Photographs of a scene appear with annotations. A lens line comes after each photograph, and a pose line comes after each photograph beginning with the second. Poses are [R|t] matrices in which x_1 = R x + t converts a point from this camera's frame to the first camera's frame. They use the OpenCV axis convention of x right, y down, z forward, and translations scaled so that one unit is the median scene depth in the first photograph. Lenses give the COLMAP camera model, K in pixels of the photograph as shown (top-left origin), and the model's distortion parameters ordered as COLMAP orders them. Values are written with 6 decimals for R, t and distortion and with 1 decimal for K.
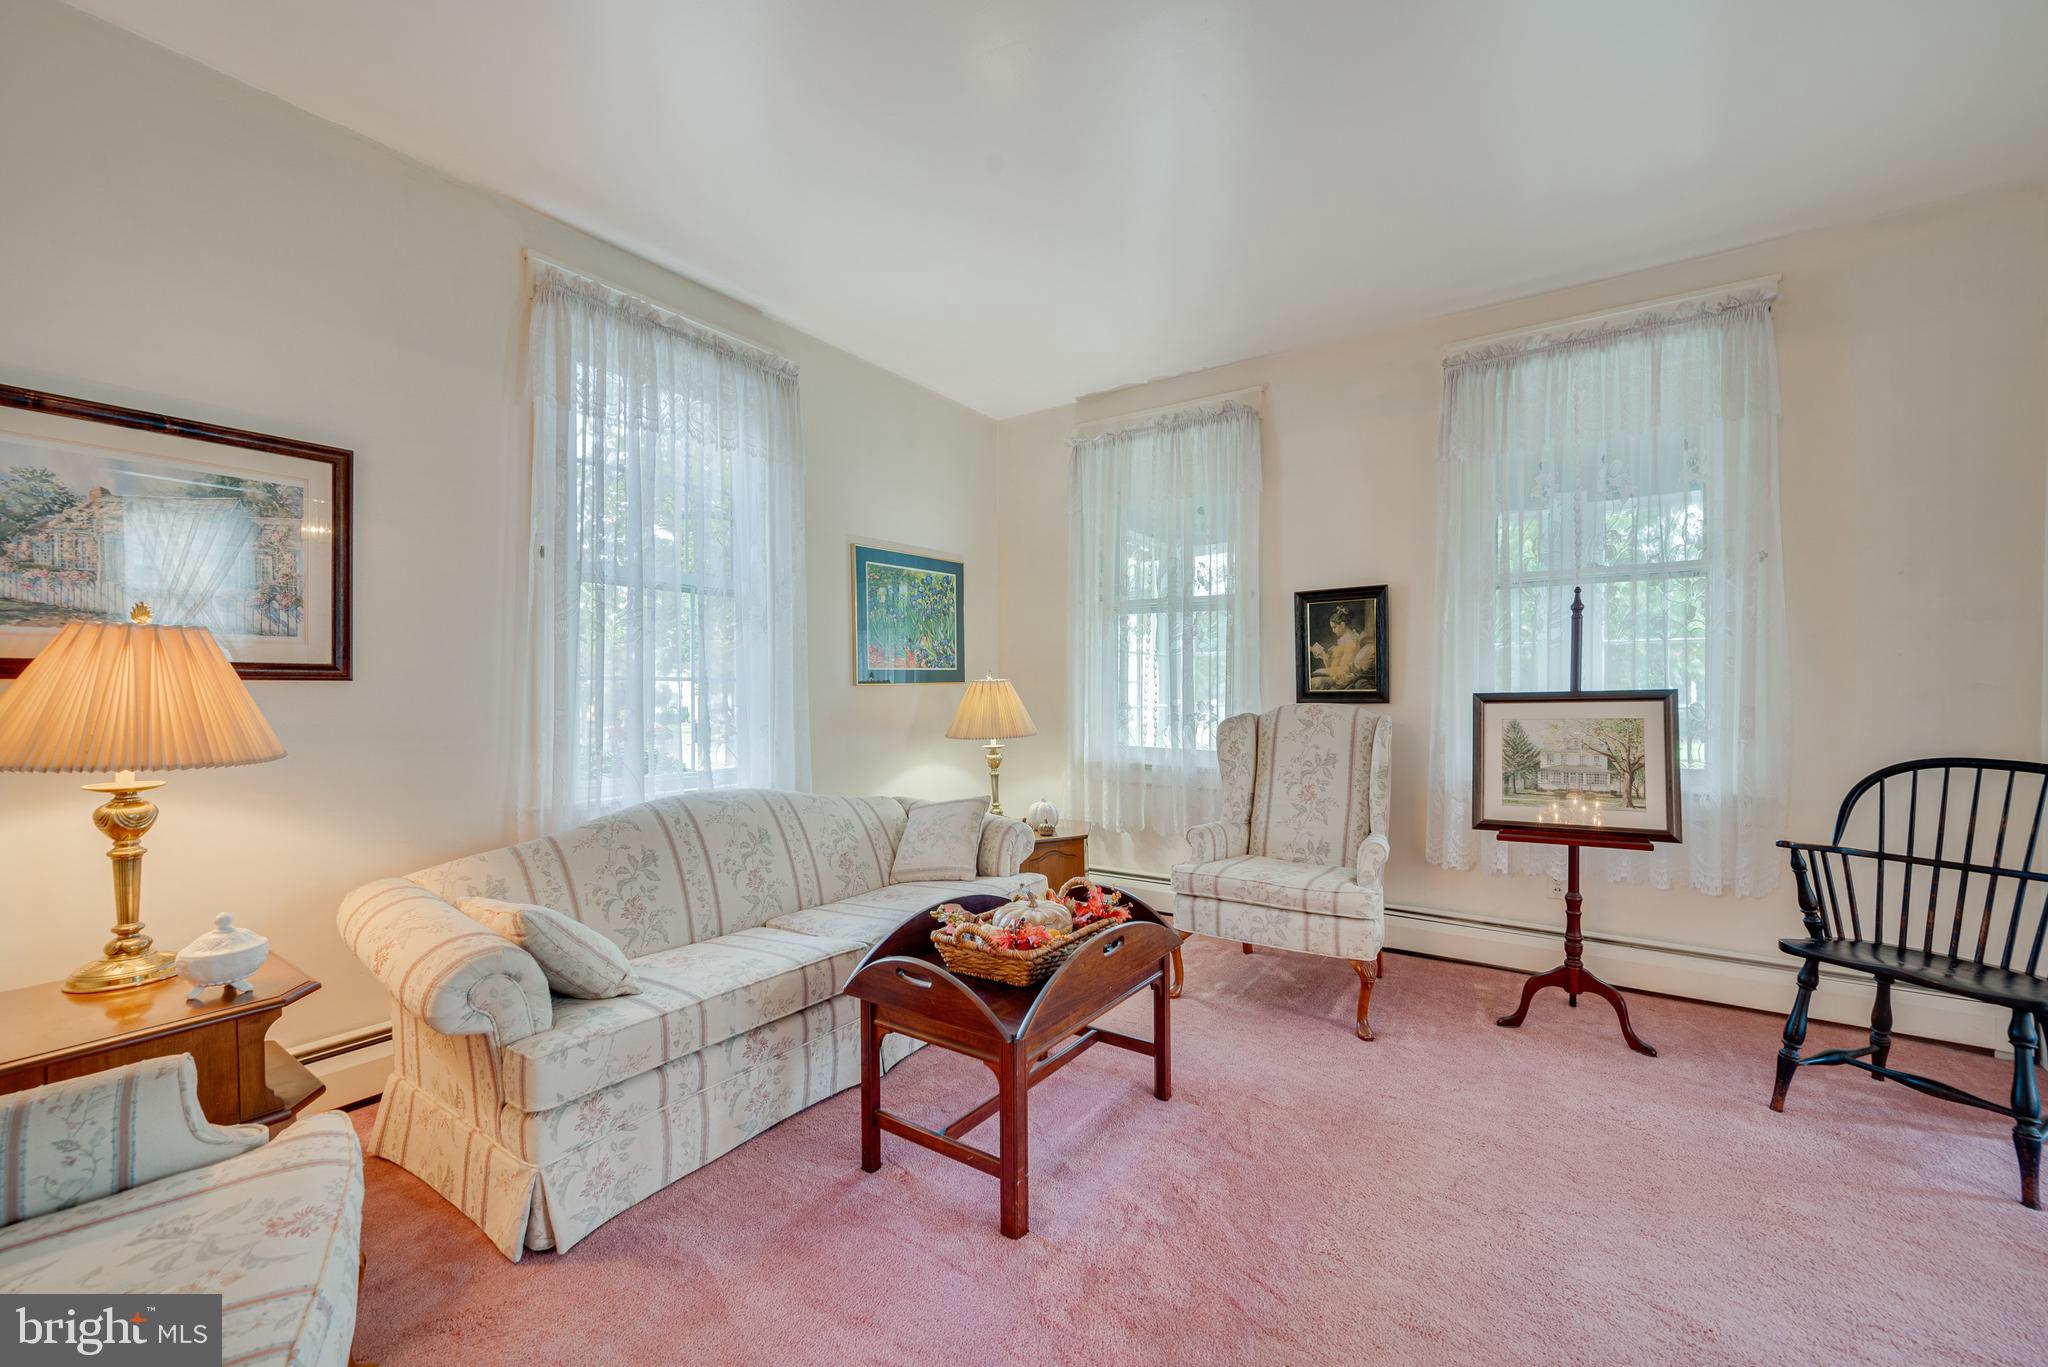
lens RADIAL K [[844.6, 0, 1024.2], [0, 844.6, 687.8], [0, 0, 1]] dist [0.001203, 0.000055]
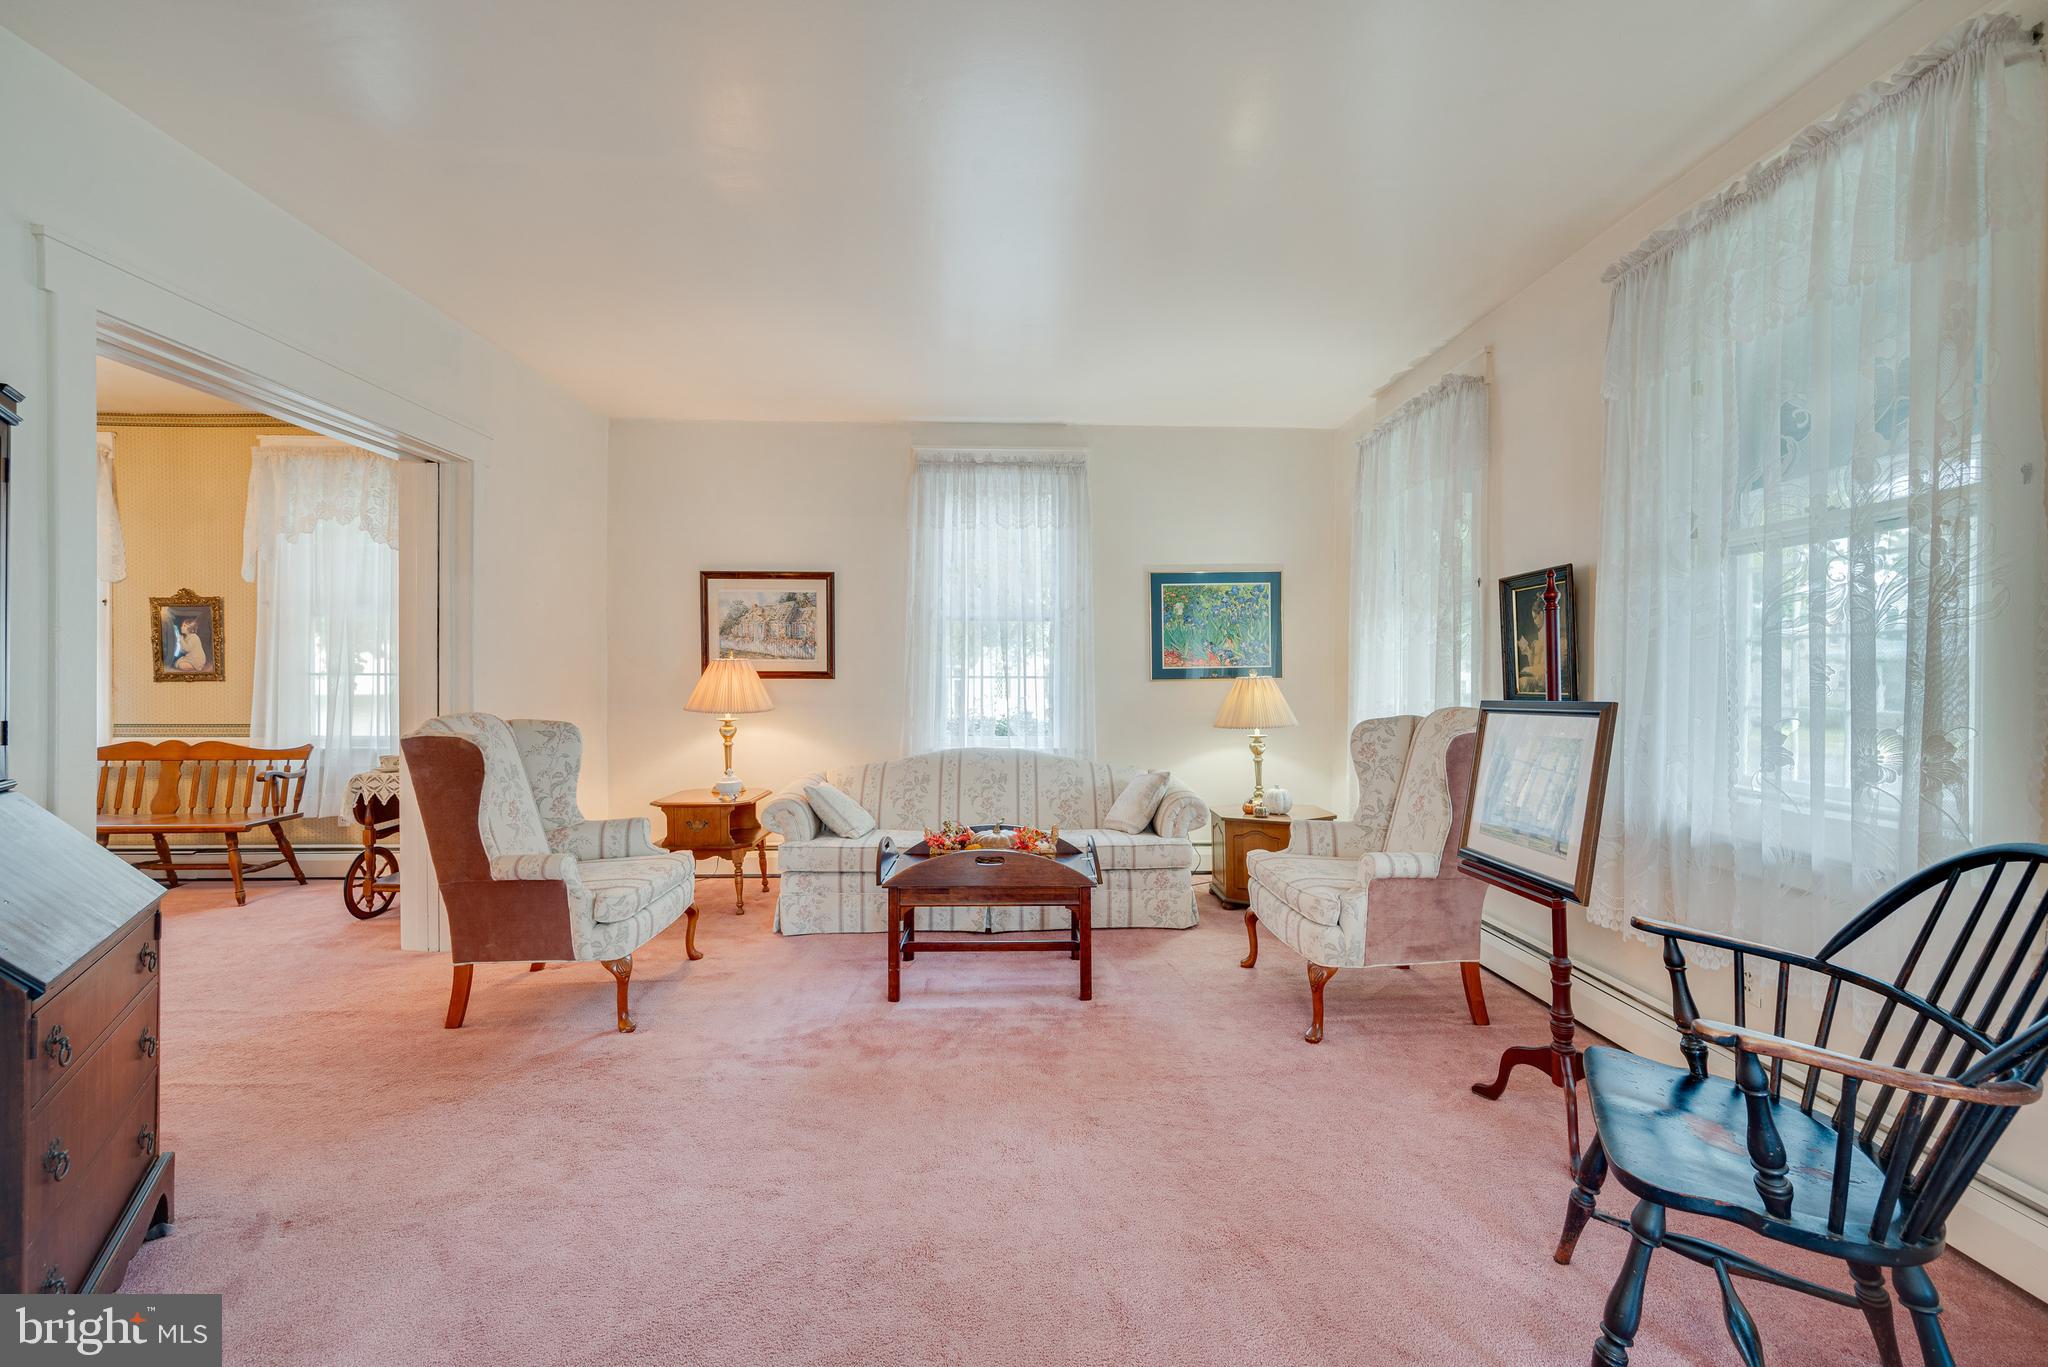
lens RADIAL K [[820.7, 0, 1017.8], [0, 820.7, 673.4], [0, 0, 1]] dist [-0.000915, -0.000074]
pose [[0.579063, 0.002785, -0.815278, 0.874231], [-0.001828, 0.999996, 0.002117, -0.020757], [0.815281, 0.000264, 0.579066, 0.128895]]
